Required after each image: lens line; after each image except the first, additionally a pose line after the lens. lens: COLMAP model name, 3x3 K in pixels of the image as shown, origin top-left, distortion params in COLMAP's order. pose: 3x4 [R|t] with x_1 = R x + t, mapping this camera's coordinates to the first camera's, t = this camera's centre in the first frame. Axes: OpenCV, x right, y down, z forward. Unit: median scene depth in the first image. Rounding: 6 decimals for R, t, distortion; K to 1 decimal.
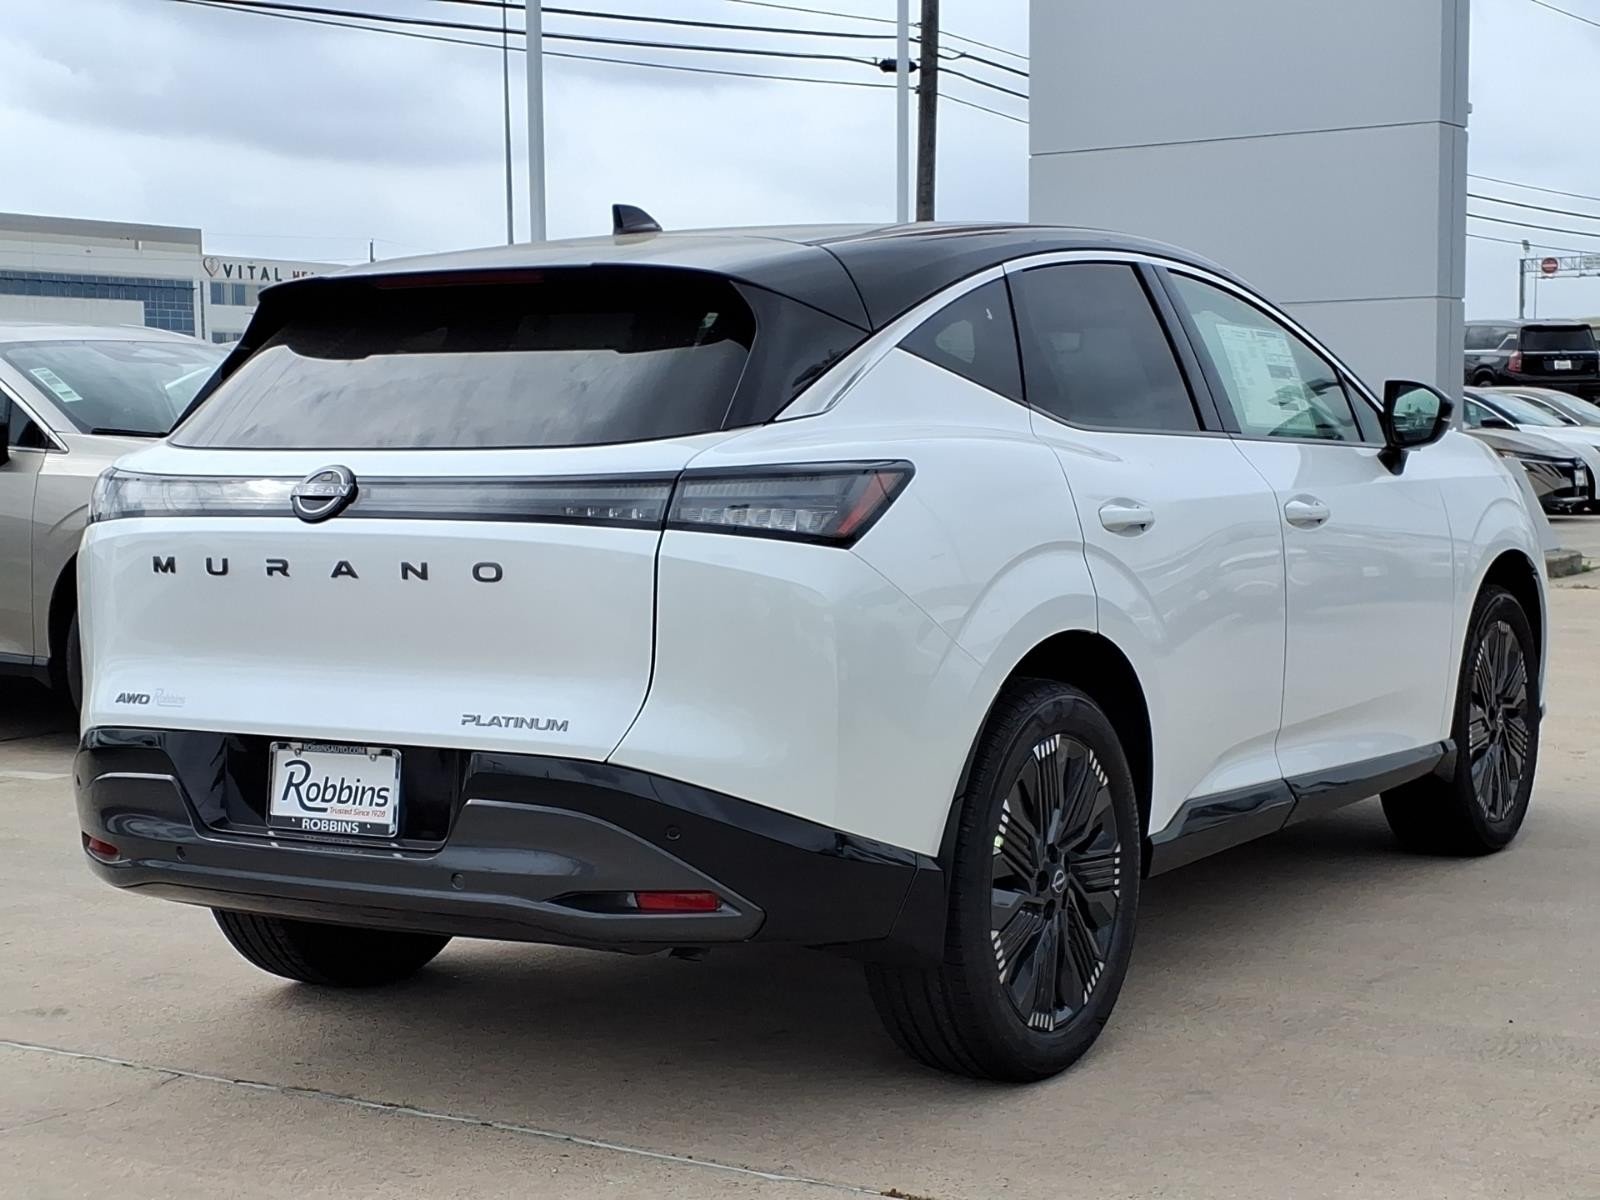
lens RADIAL K [[2754.2, 0, 800.0], [0, 2754.2, 600.0], [0, 0, 1]] dist [0.102973, 0.063200]
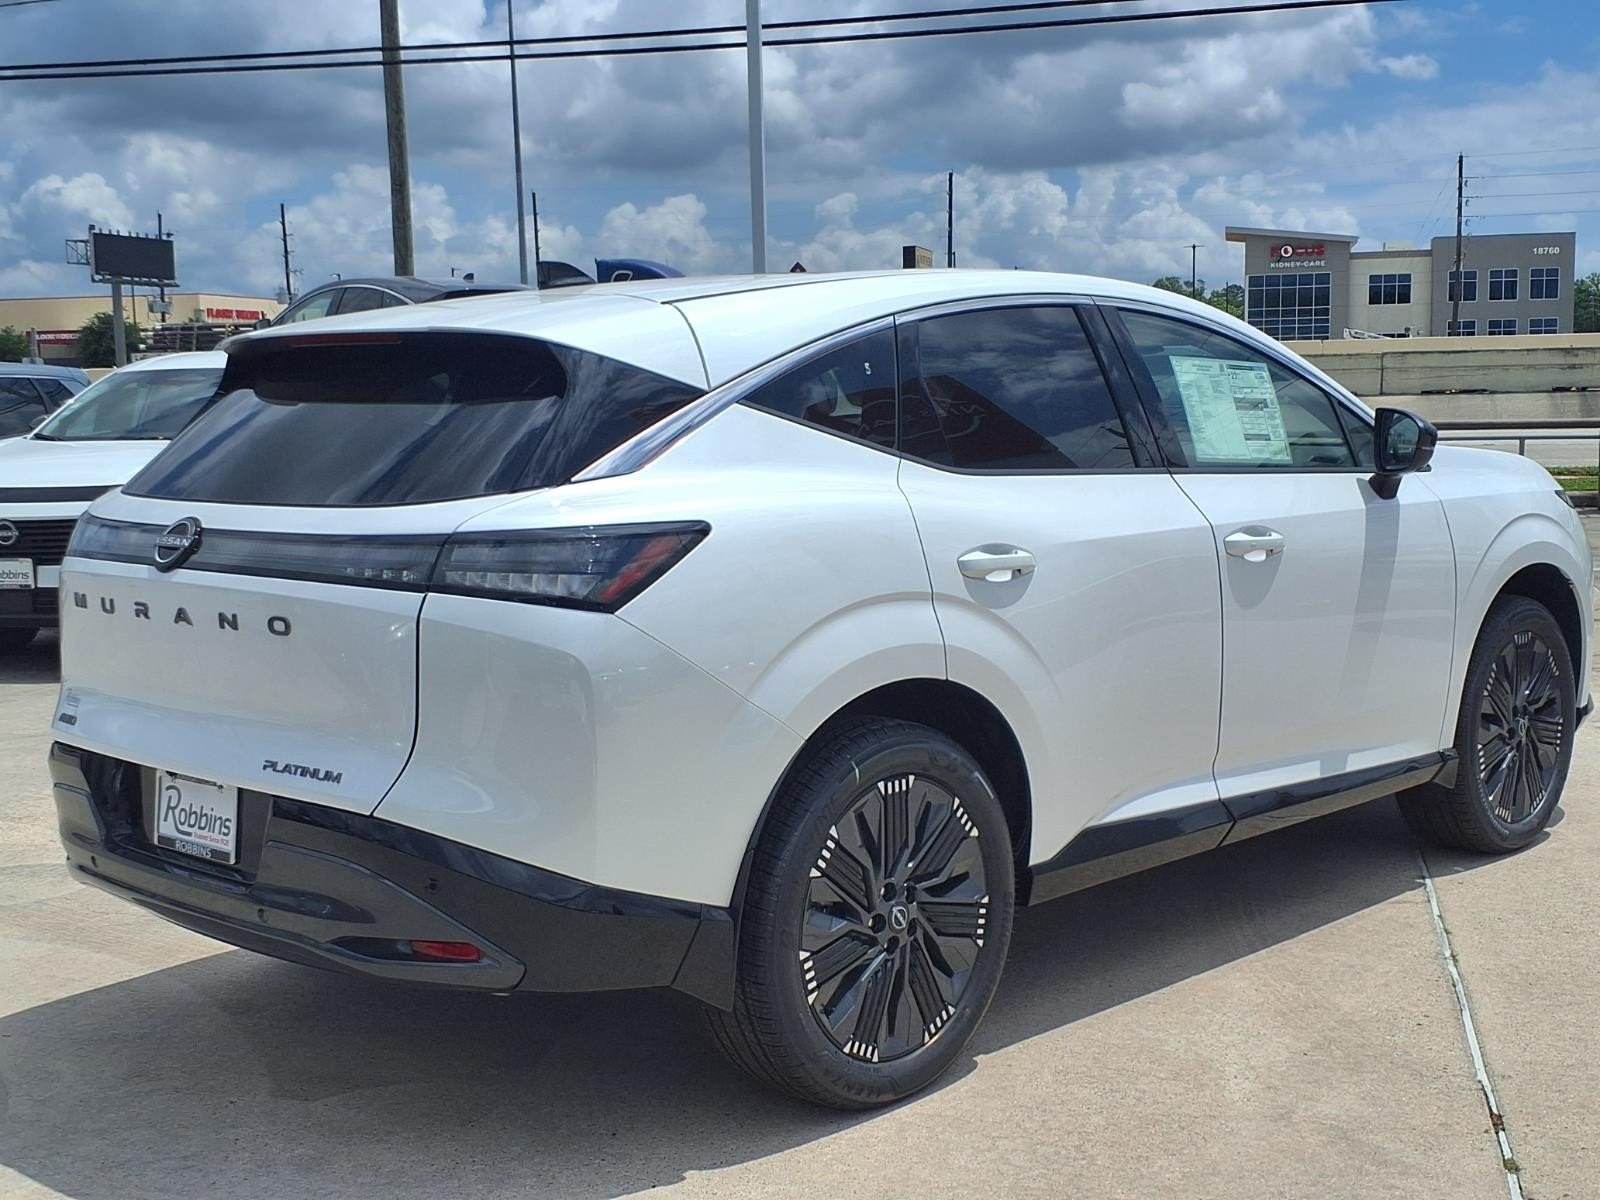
lens RADIAL K [[2109.6, 0, 851.9], [0, 2109.6, 623.9], [0, 0, 1]] dist [0.127735, -0.007338]
pose [[0.980582, 0.023393, -0.194709, 0.242904], [-0.013157, 0.998471, 0.053698, -0.054381], [0.195668, -0.050093, 0.979390, 0.237667]]
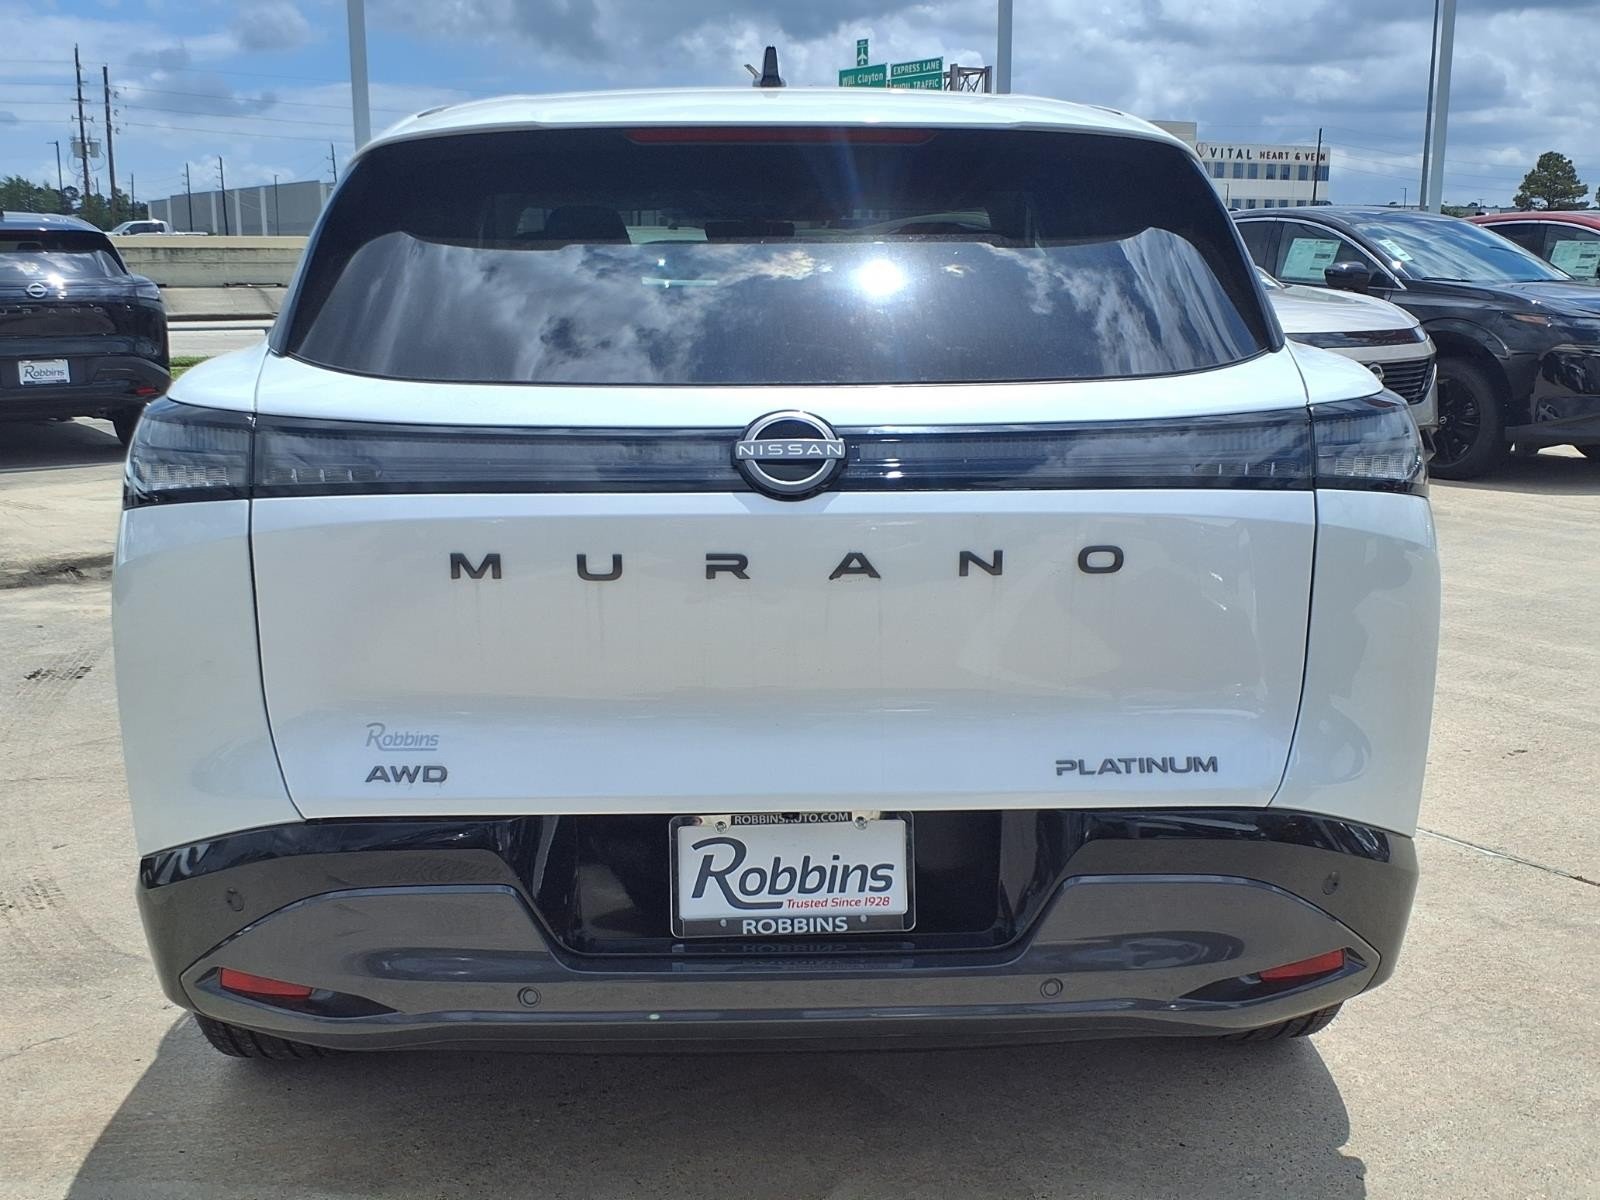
lens RADIAL K [[1474.4, 0, 800.0], [0, 1474.4, 600.0], [0, 0, 1]] dist [0.212875, -0.002918]
pose [[0.814883, -0.077308, 0.574446, -0.379207], [0.034217, 0.995753, 0.085467, -0.033395], [-0.578614, -0.049990, 0.814068, 0.694552]]
